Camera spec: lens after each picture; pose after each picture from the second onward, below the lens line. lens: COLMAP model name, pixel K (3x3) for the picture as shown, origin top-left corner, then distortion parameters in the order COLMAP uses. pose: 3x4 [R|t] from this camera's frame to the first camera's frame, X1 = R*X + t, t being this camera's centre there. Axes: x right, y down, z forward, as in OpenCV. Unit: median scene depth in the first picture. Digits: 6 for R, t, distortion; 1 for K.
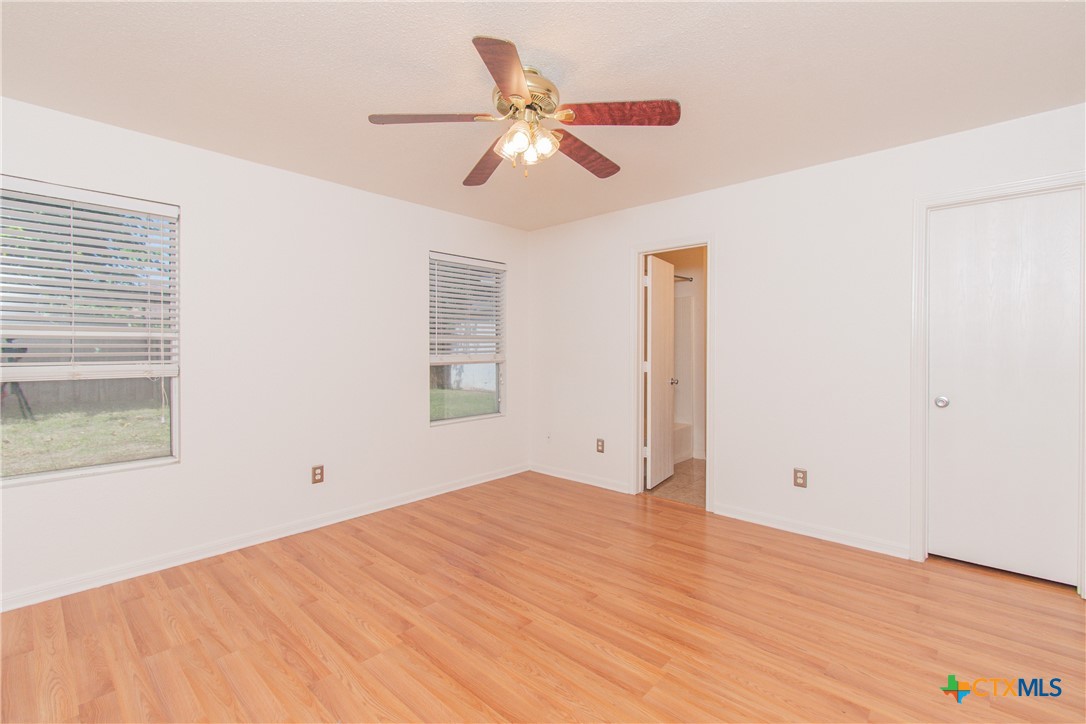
lens RADIAL K [[481.2, 0, 544.0], [0, 481.2, 356.1], [0, 0, 1]] dist [0.003176, -0.000275]
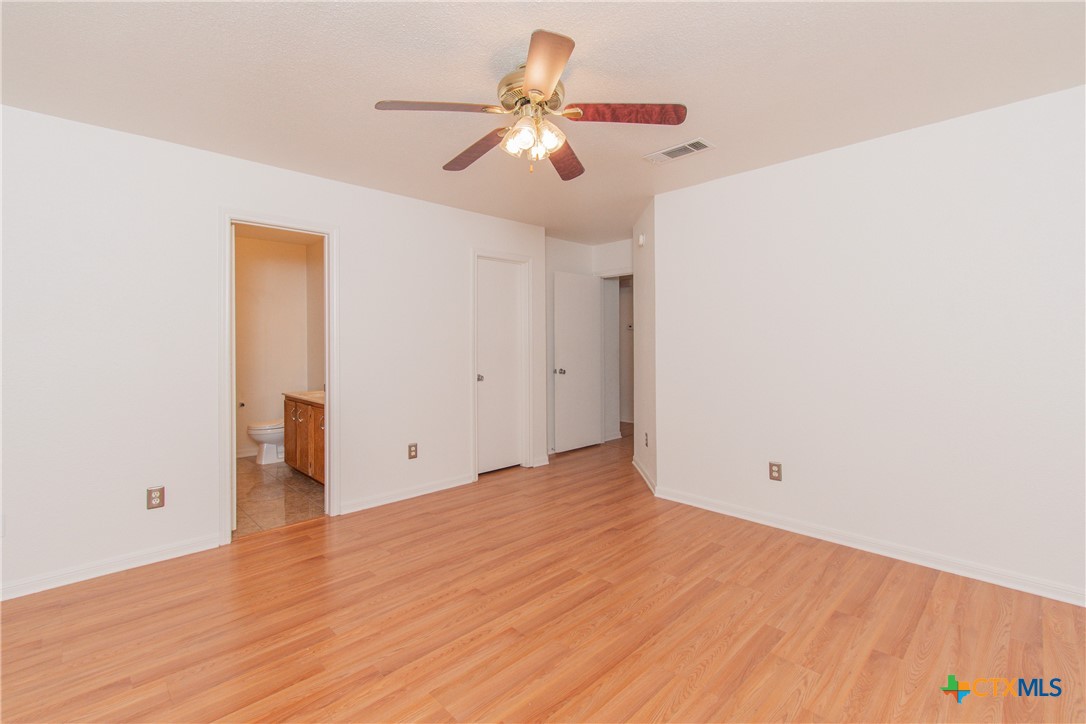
lens RADIAL K [[483.4, 0, 545.2], [0, 483.4, 338.0], [0, 0, 1]] dist [0.000297, -0.000117]
pose [[0.054890, 0.012345, 0.998416, -1.083940], [0.023228, 0.999637, -0.013637, -0.014567], [-0.998222, 0.023939, 0.054583, 0.945652]]
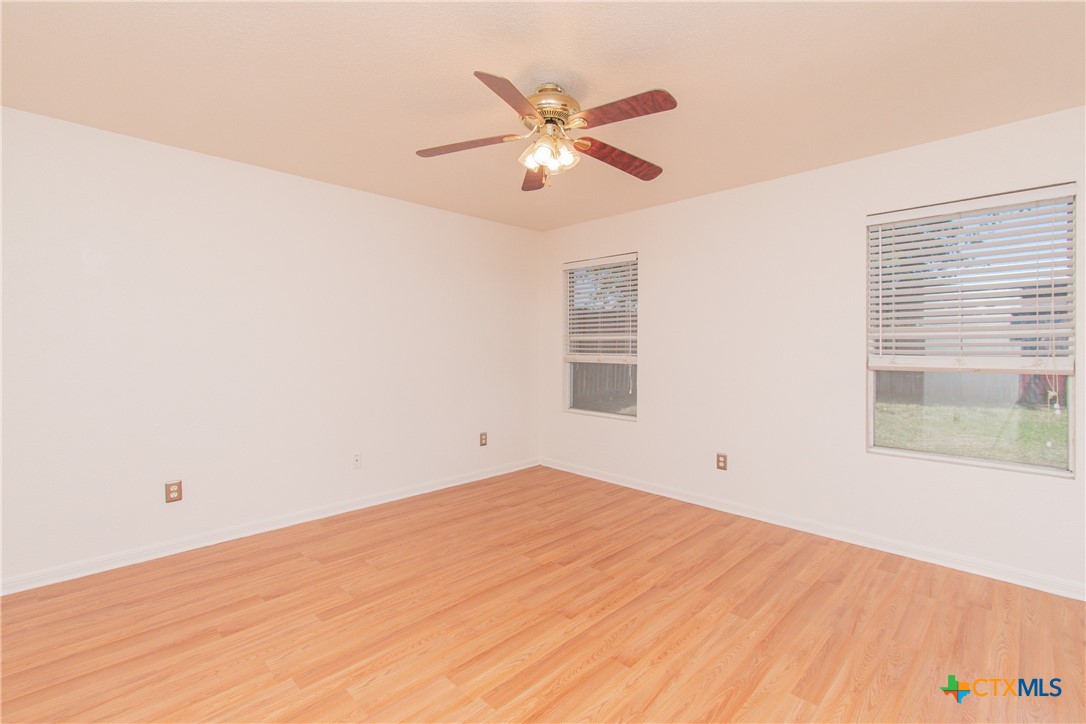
lens RADIAL K [[481.2, 0, 544.0], [0, 481.2, 356.1], [0, 0, 1]] dist [0.003176, -0.000275]
pose [[-0.044650, 0.021892, -0.998763, 1.054877], [-0.019044, 0.999560, 0.022761, -0.019287], [0.998821, 0.020037, -0.044213, 1.068155]]
